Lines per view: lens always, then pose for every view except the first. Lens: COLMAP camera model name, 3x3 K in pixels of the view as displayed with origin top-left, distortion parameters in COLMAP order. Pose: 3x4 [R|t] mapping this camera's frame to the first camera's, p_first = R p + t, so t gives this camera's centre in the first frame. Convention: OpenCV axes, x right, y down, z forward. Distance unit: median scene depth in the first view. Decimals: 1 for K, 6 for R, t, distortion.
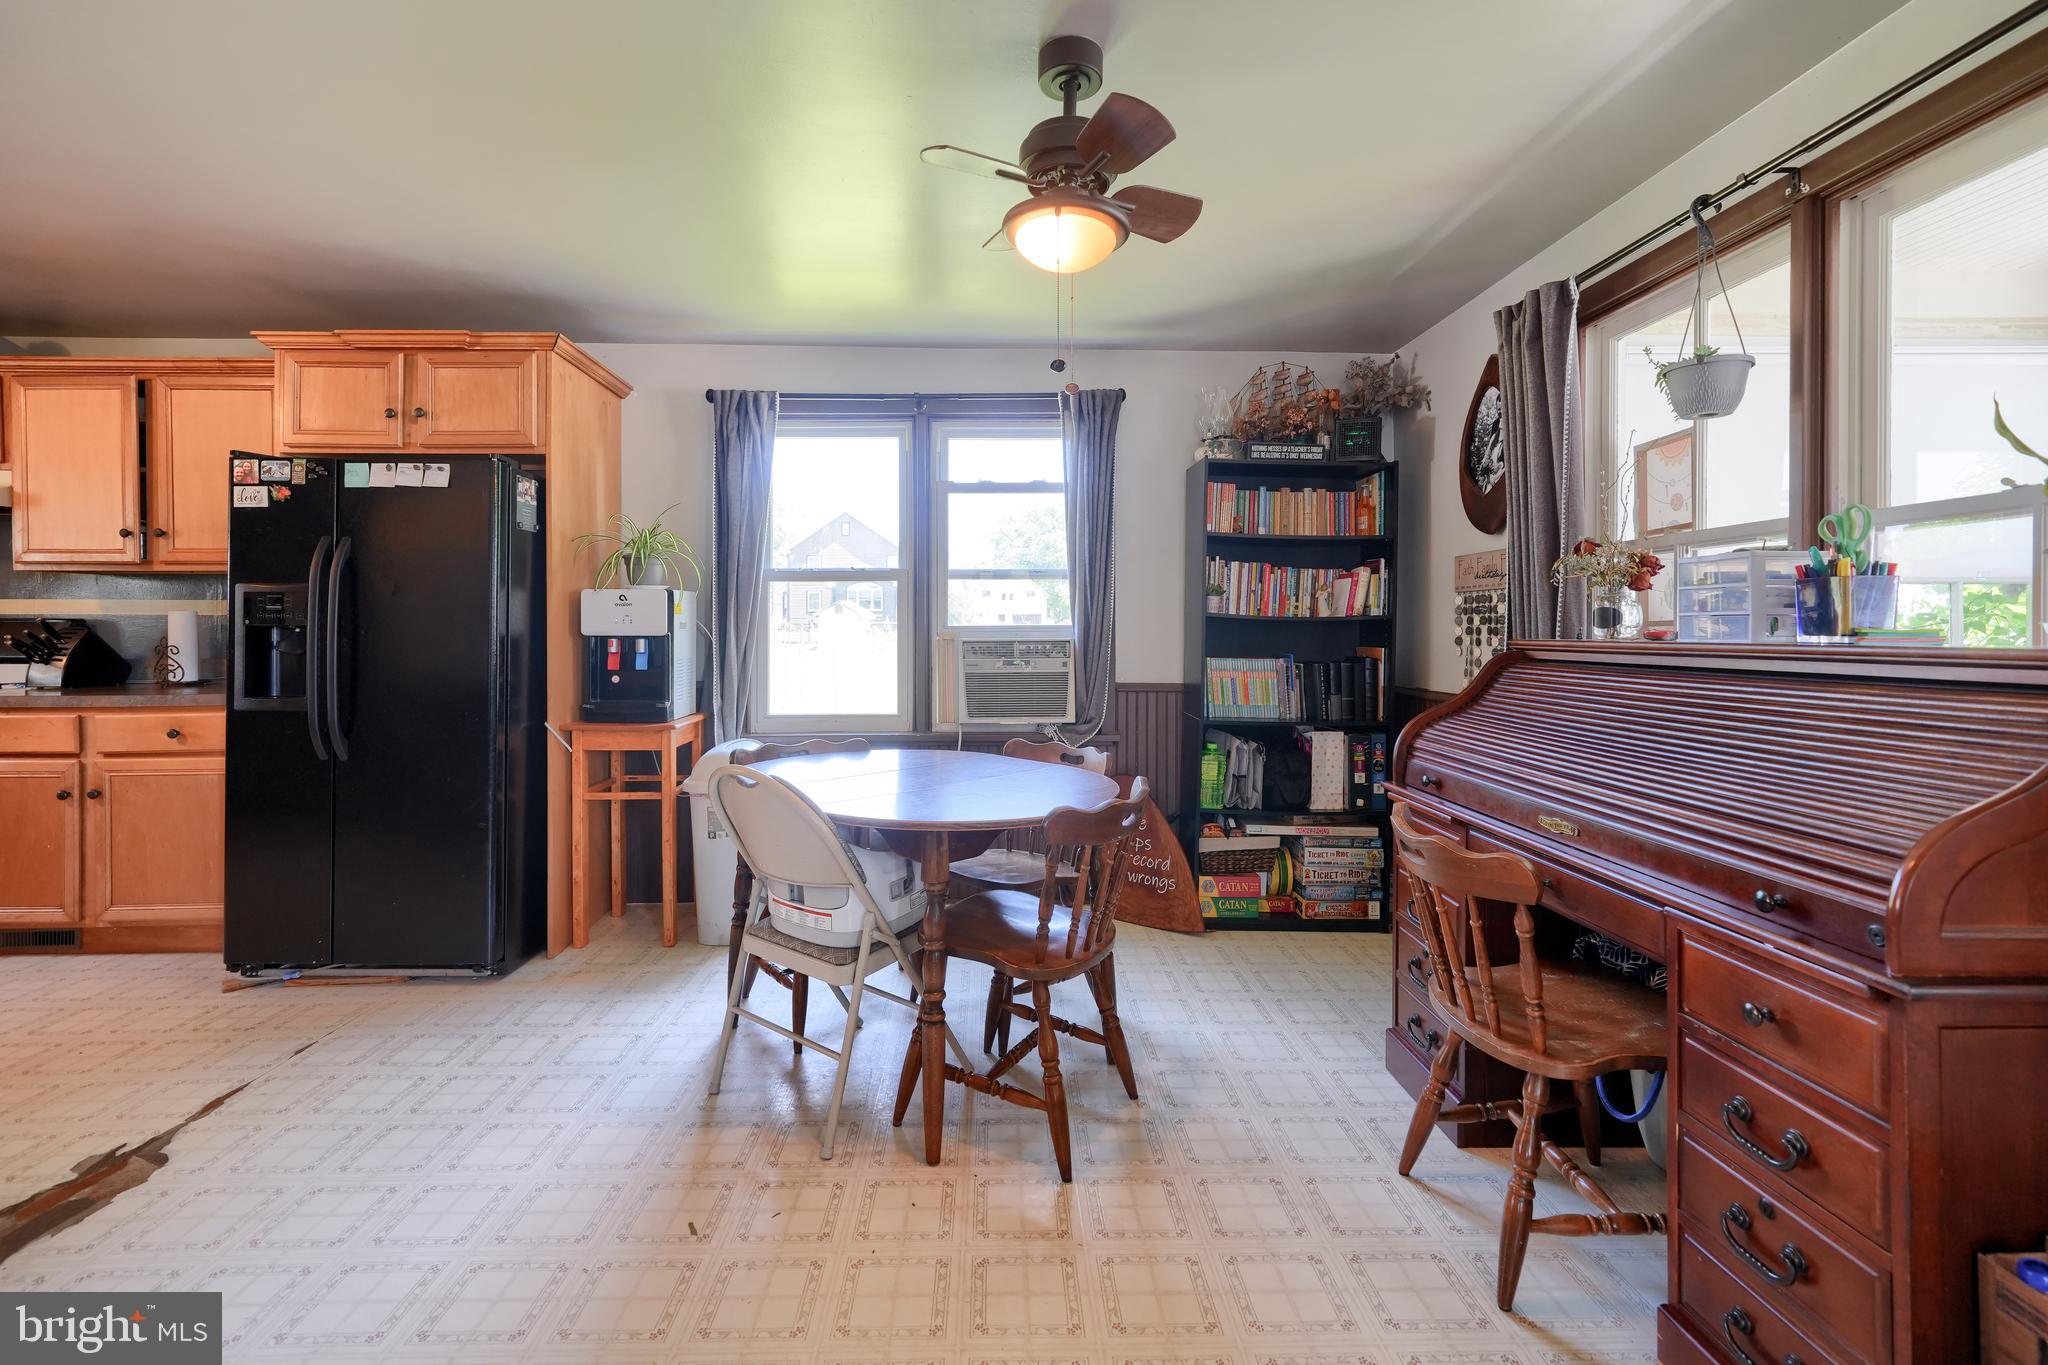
lens RADIAL K [[893.3, 0, 1030.9], [0, 893.3, 629.4], [0, 0, 1]] dist [0.007086, -0.000304]
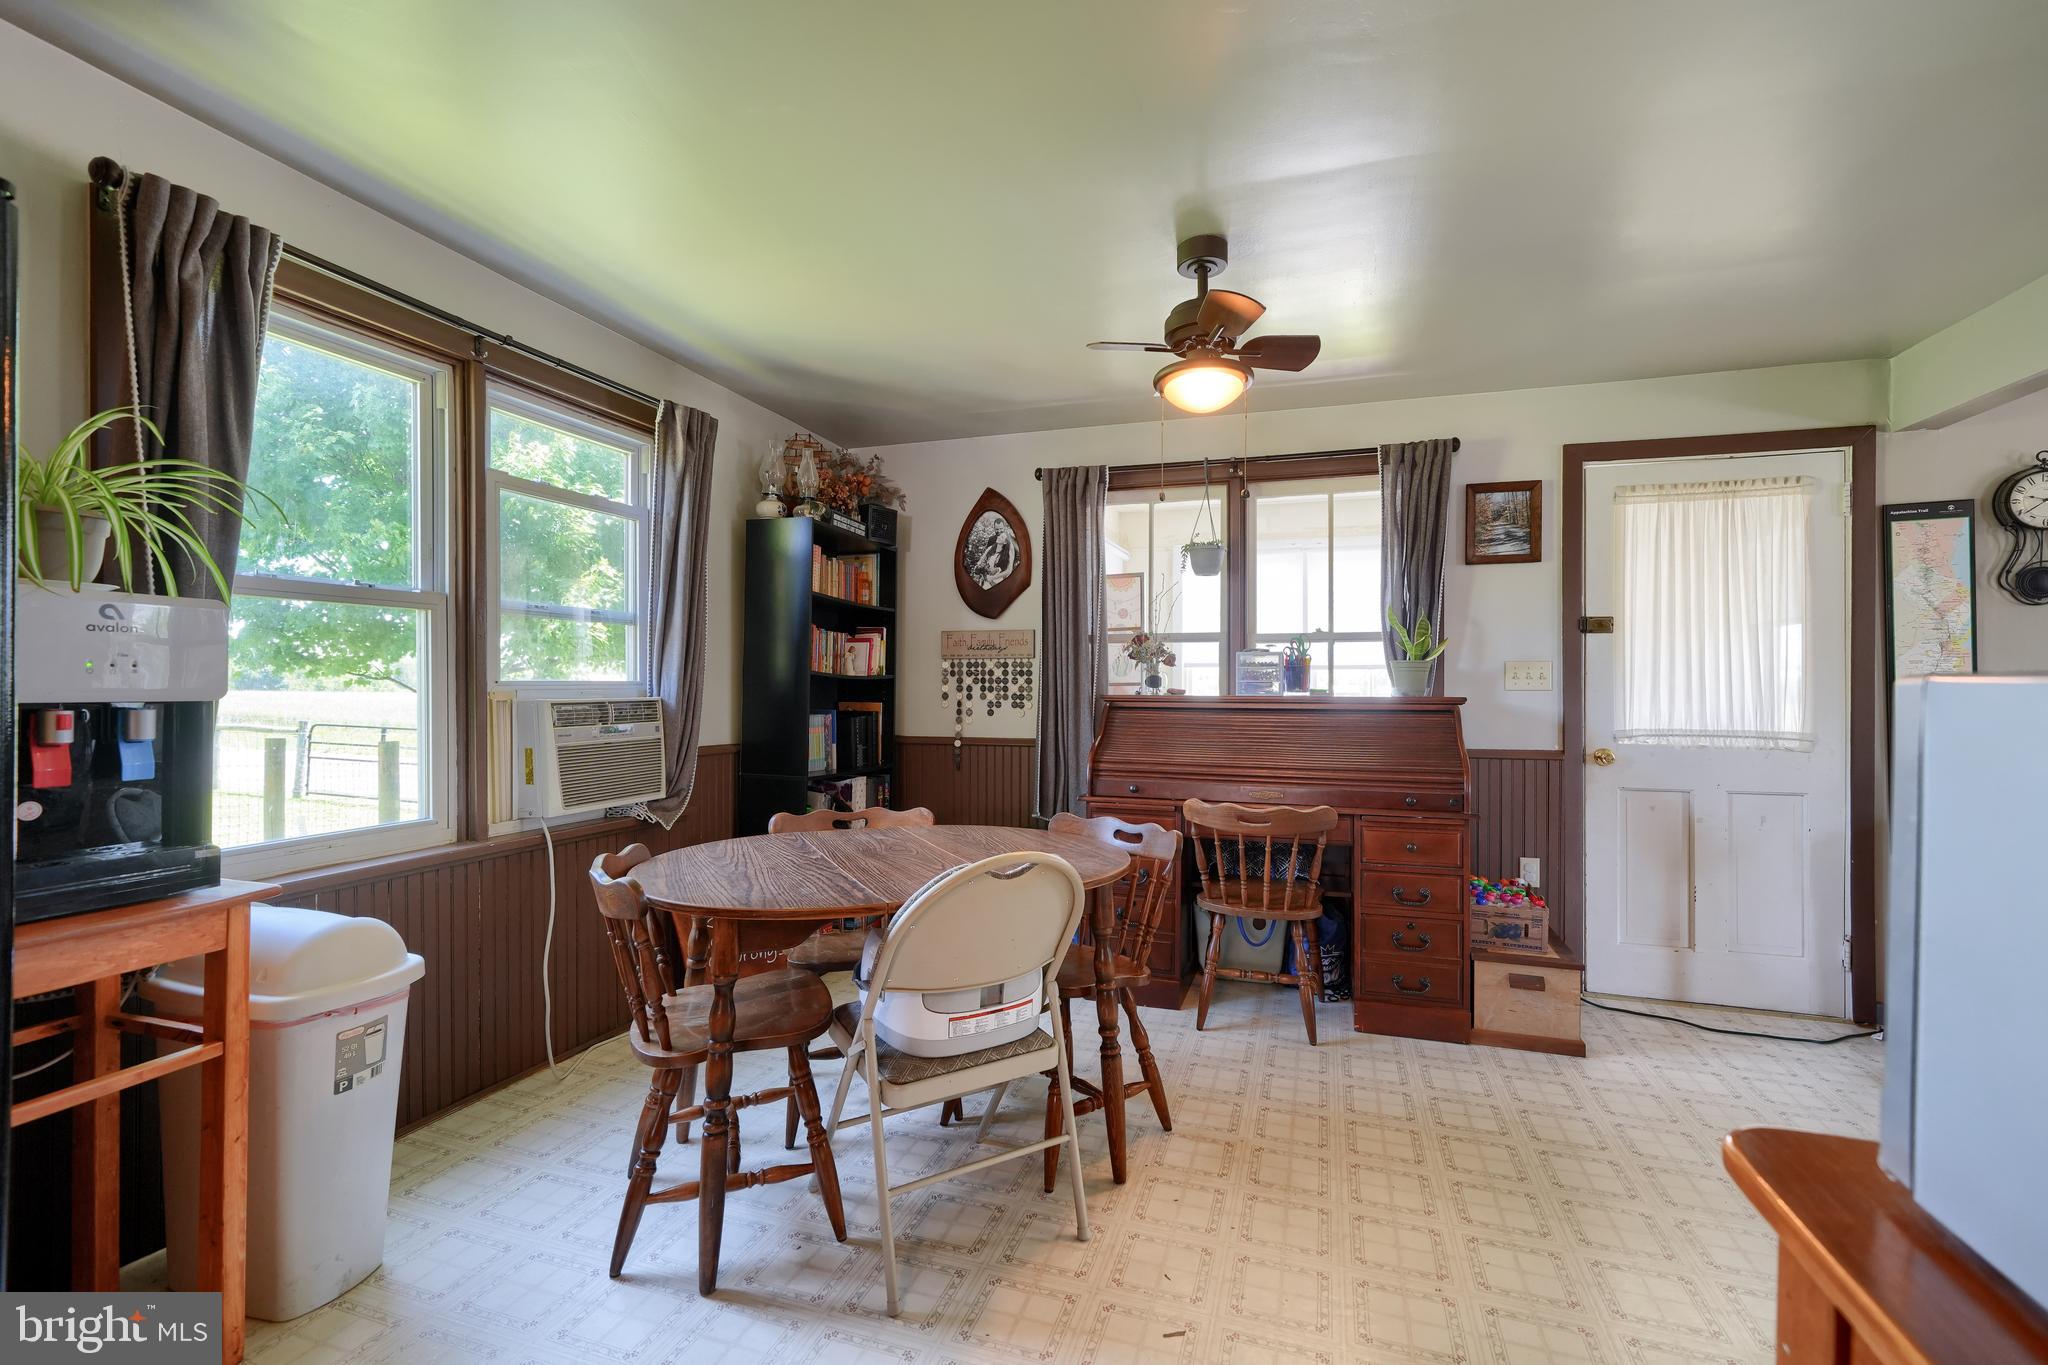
lens RADIAL K [[893.3, 0, 1031.8], [0, 893.3, 682.8], [0, 0, 1]] dist [0.007086, -0.000304]
pose [[0.331338, 0.005267, 0.943497, -0.714478], [-0.001738, 0.999986, -0.004972, -0.000414], [-0.943511, 0.000008, 0.331342, 0.455538]]
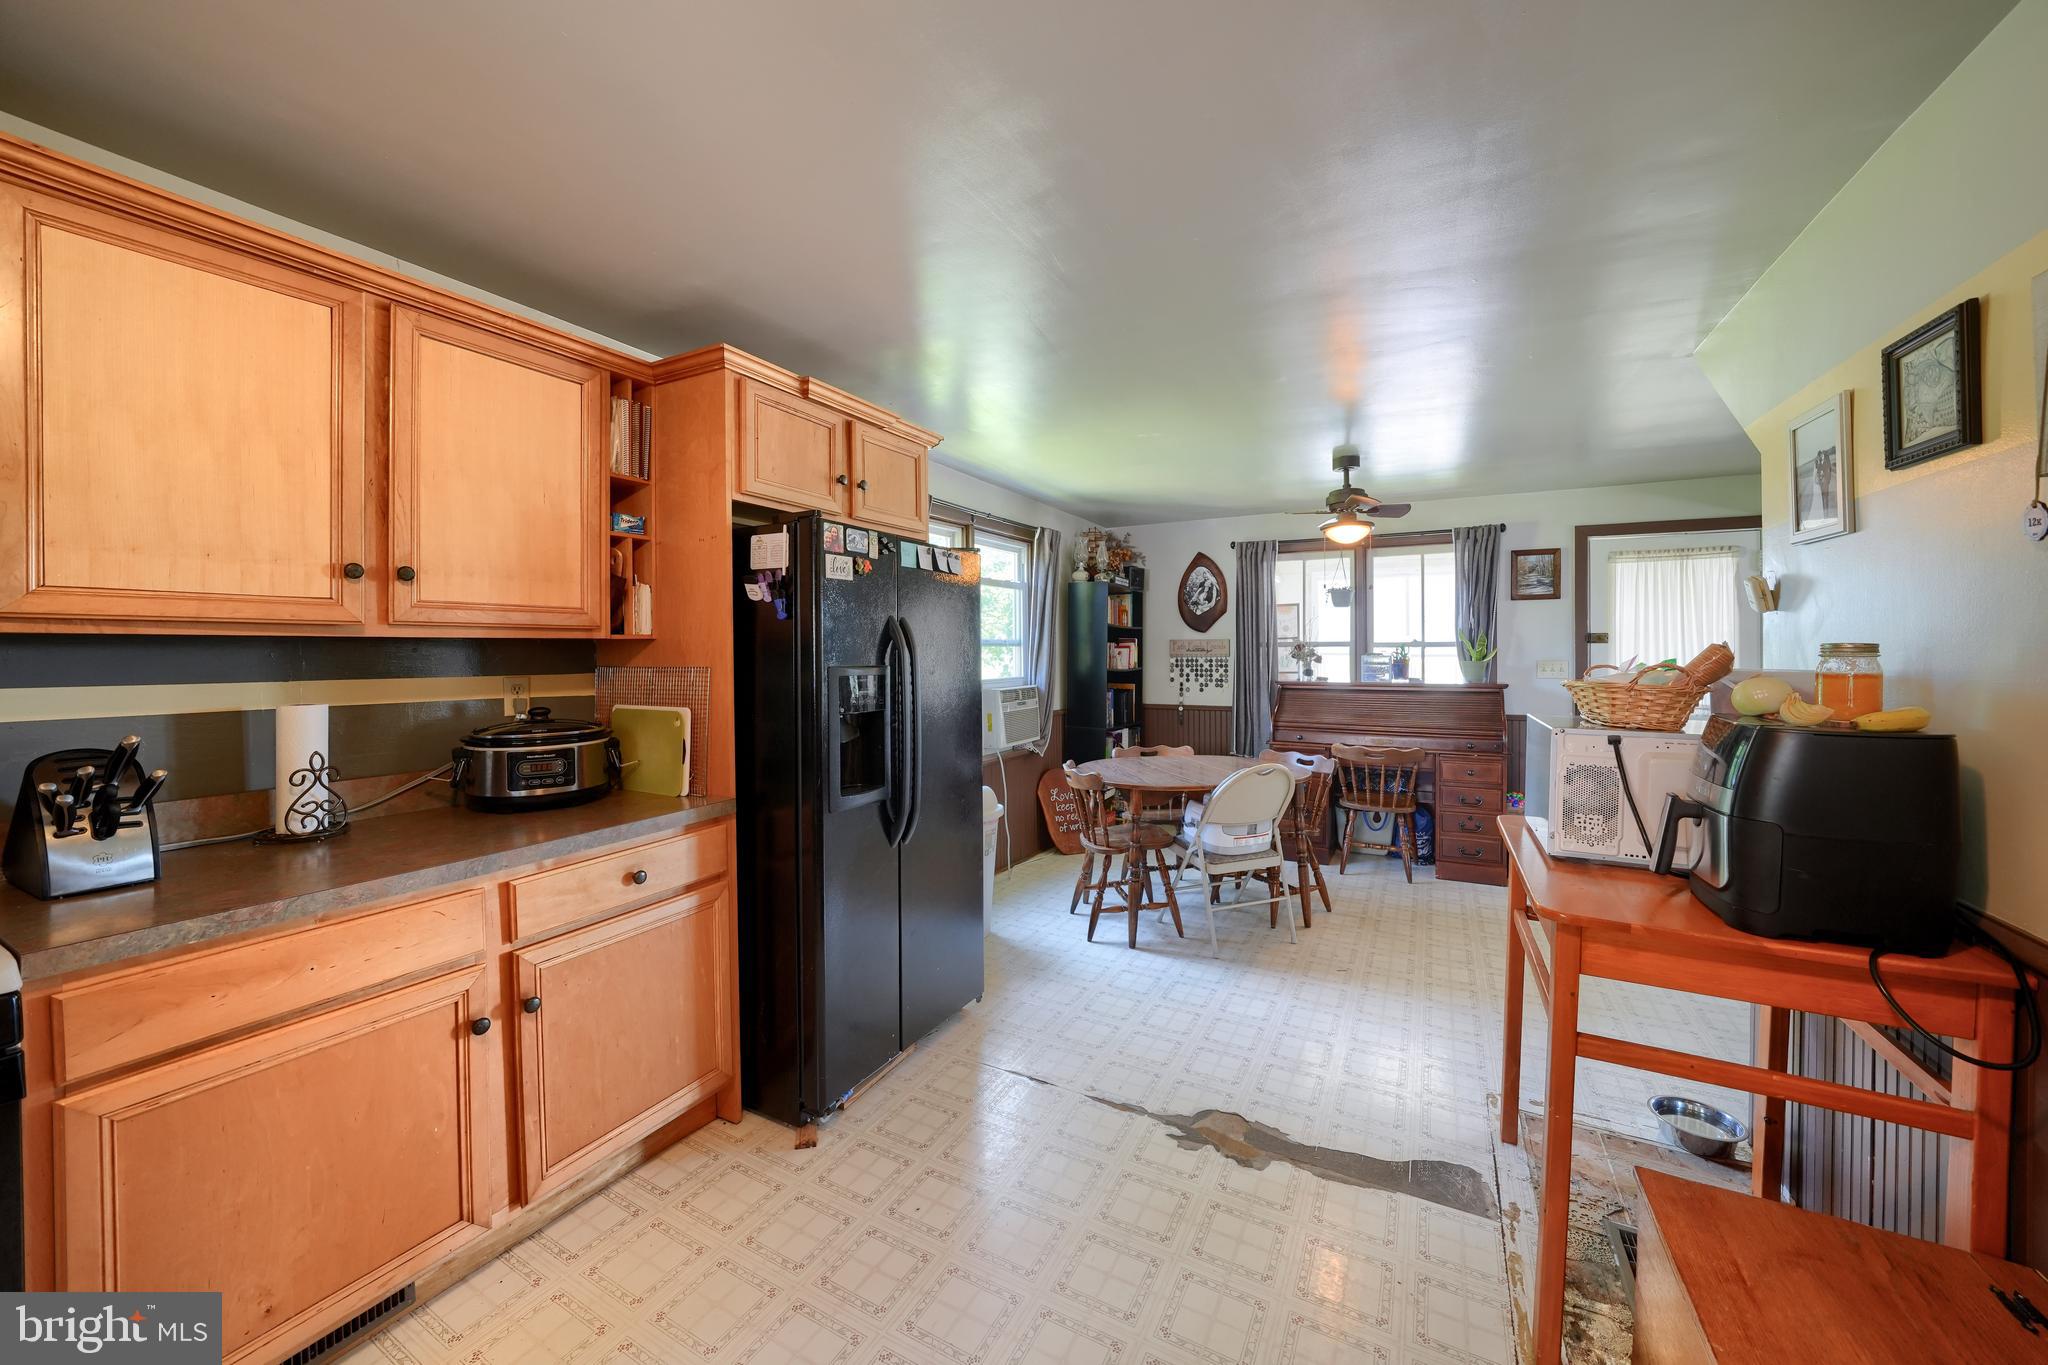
lens RADIAL K [[754.0, 0, 1031.6], [0, 754.0, 657.9], [0, 0, 1]] dist [-0.018927, 0.001286]
pose [[0.486800, -0.010390, 0.873452, -1.264463], [0.005983, 0.999945, 0.008561, -0.057305], [-0.873493, 0.001058, 0.486835, 0.424123]]
